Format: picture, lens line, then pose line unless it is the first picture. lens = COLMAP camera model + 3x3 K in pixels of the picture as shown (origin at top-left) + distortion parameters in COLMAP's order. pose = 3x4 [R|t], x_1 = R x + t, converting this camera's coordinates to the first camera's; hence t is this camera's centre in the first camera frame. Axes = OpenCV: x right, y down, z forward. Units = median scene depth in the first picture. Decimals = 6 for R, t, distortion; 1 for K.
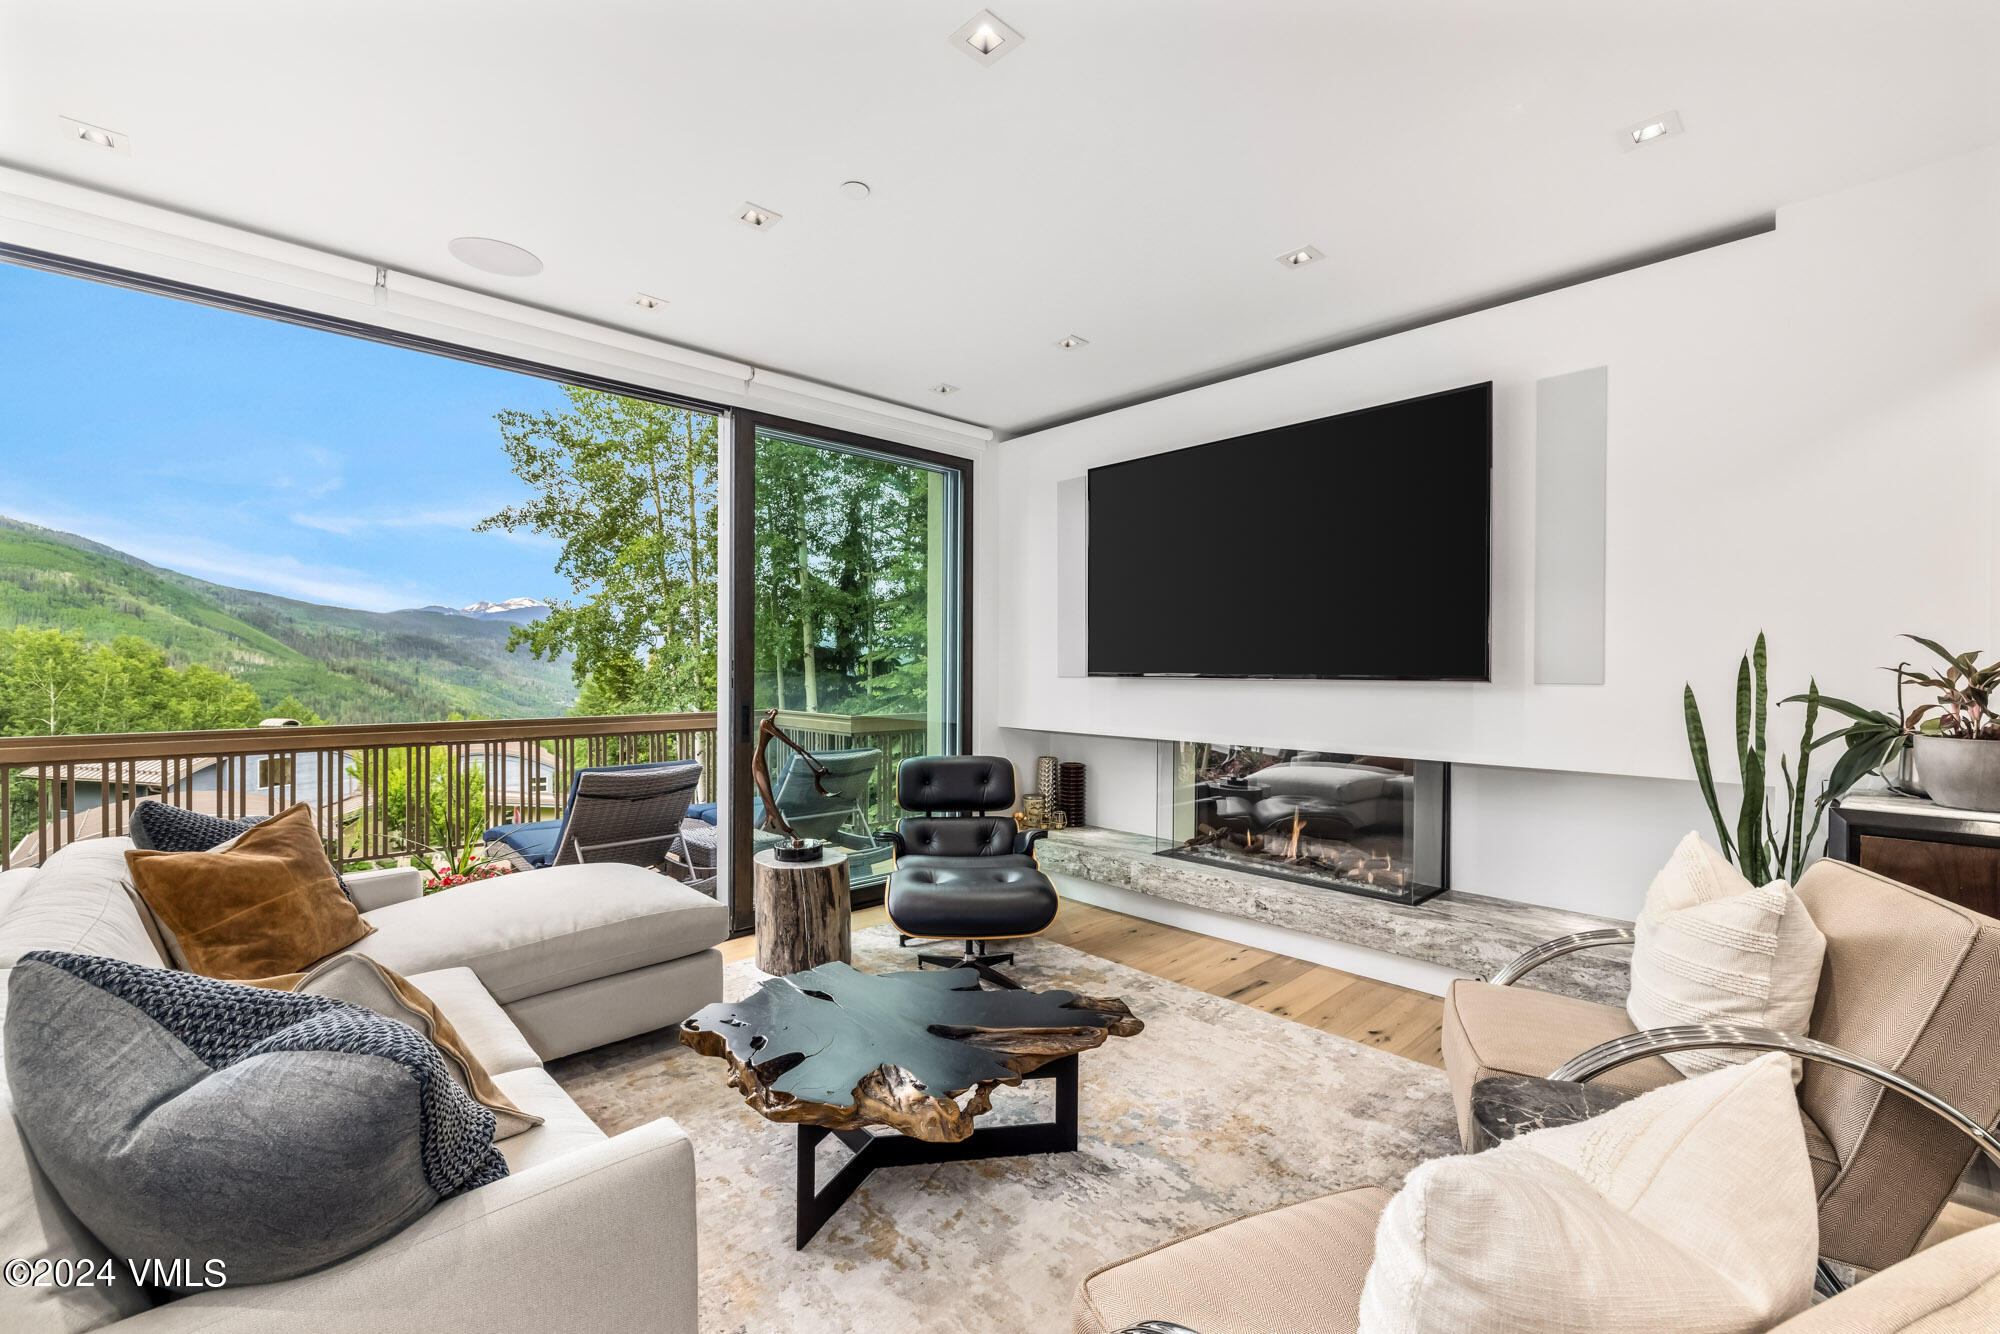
lens RADIAL K [[843.6, 0, 980.6], [0, 843.6, 669.1], [0, 0, 1]] dist [-0.000200, 0.000502]
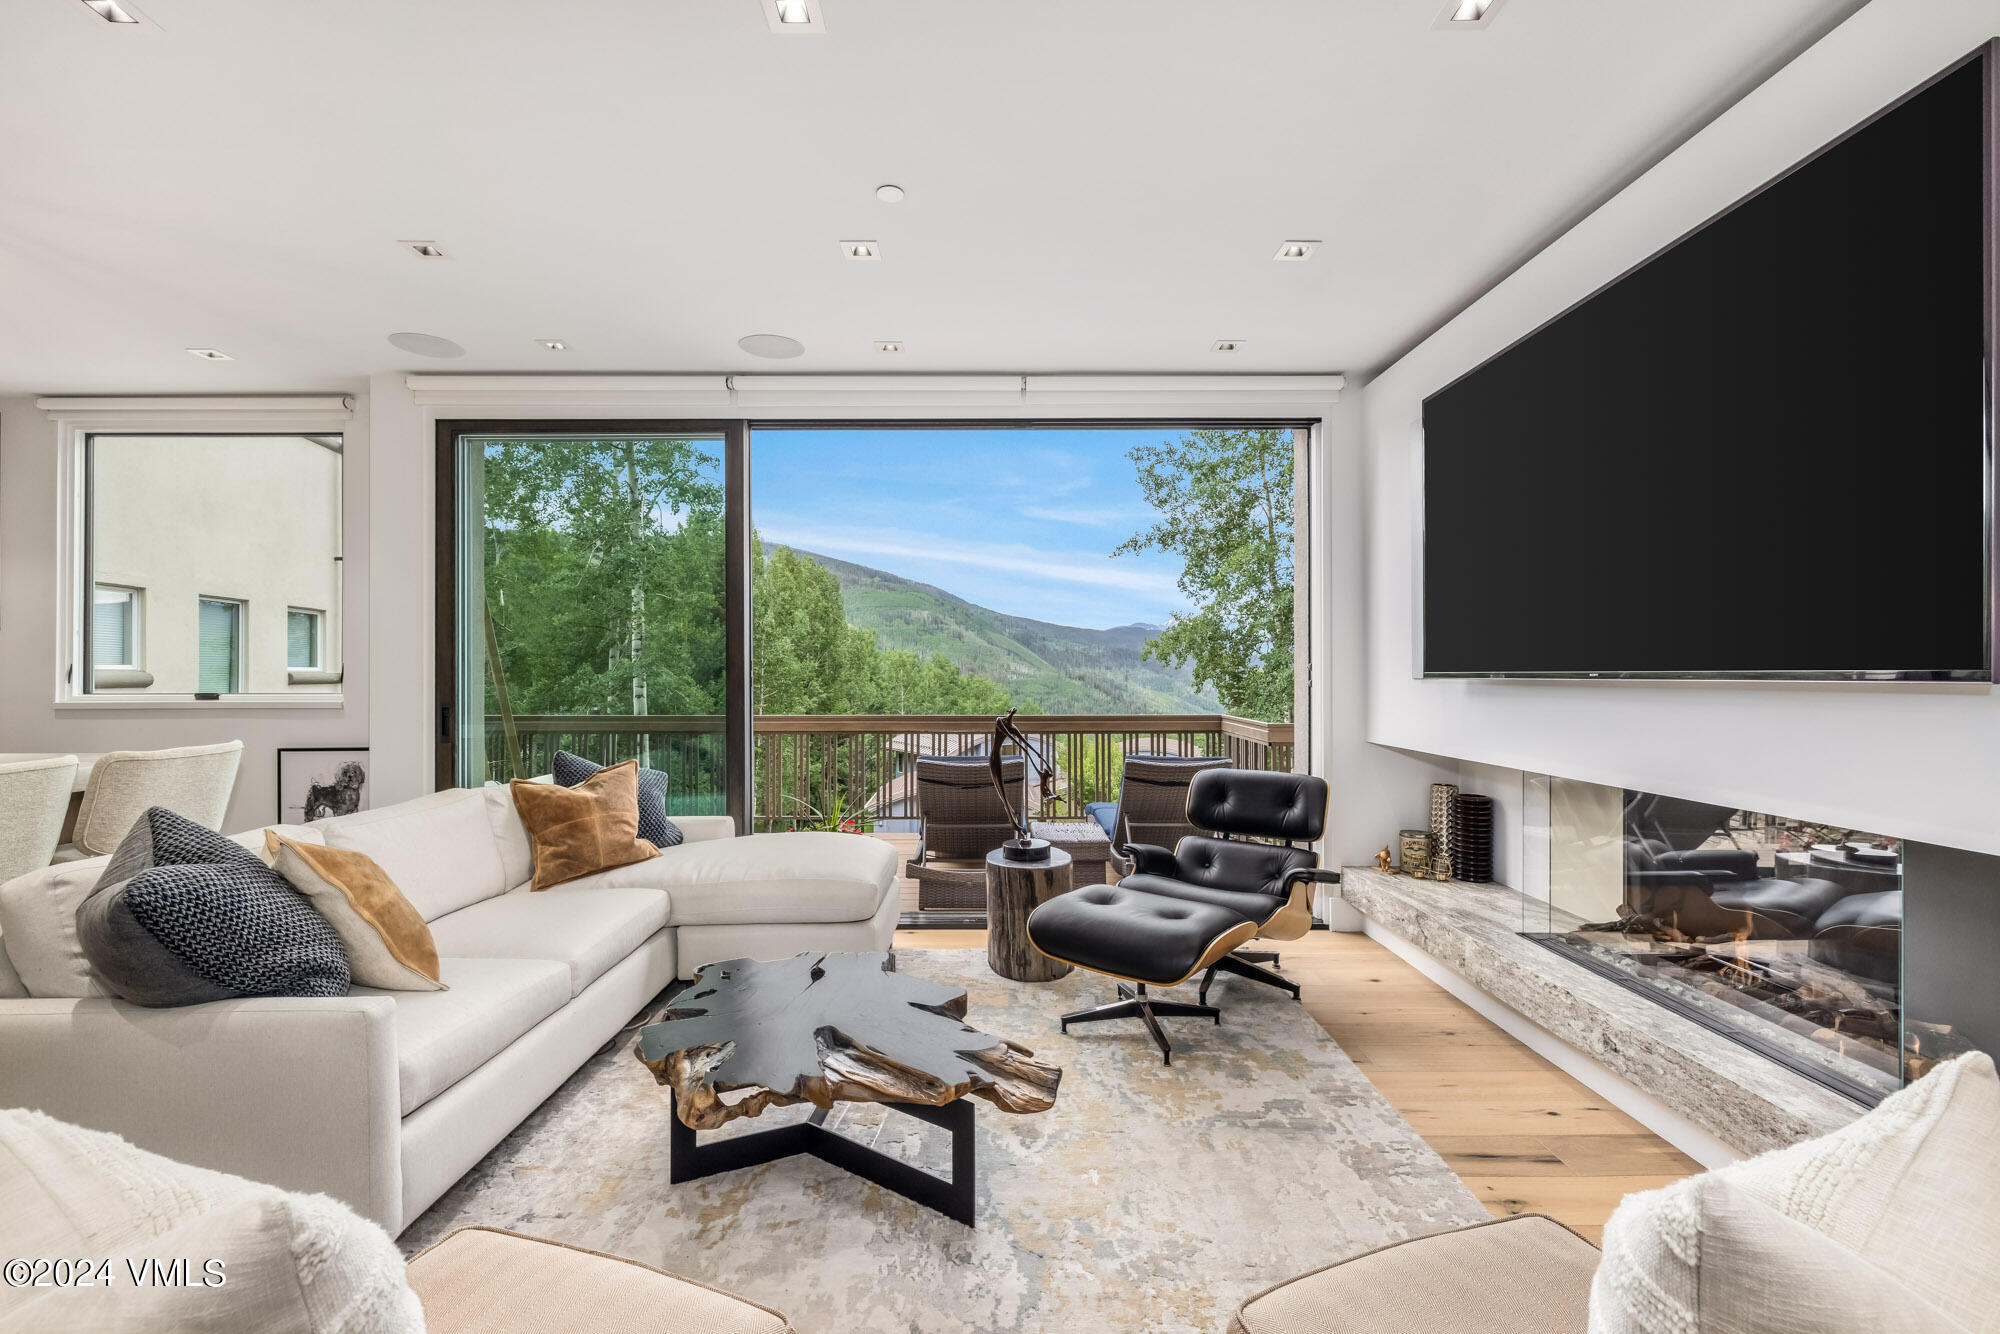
lens RADIAL K [[843.6, 0, 992.0], [0, 843.6, 671.3], [0, 0, 1]] dist [-0.000200, 0.000502]
pose [[0.733470, -0.004412, -0.679707, 0.354931], [0.000045, 0.999979, -0.006443, 0.007795], [0.679722, 0.004695, 0.733455, 0.193550]]
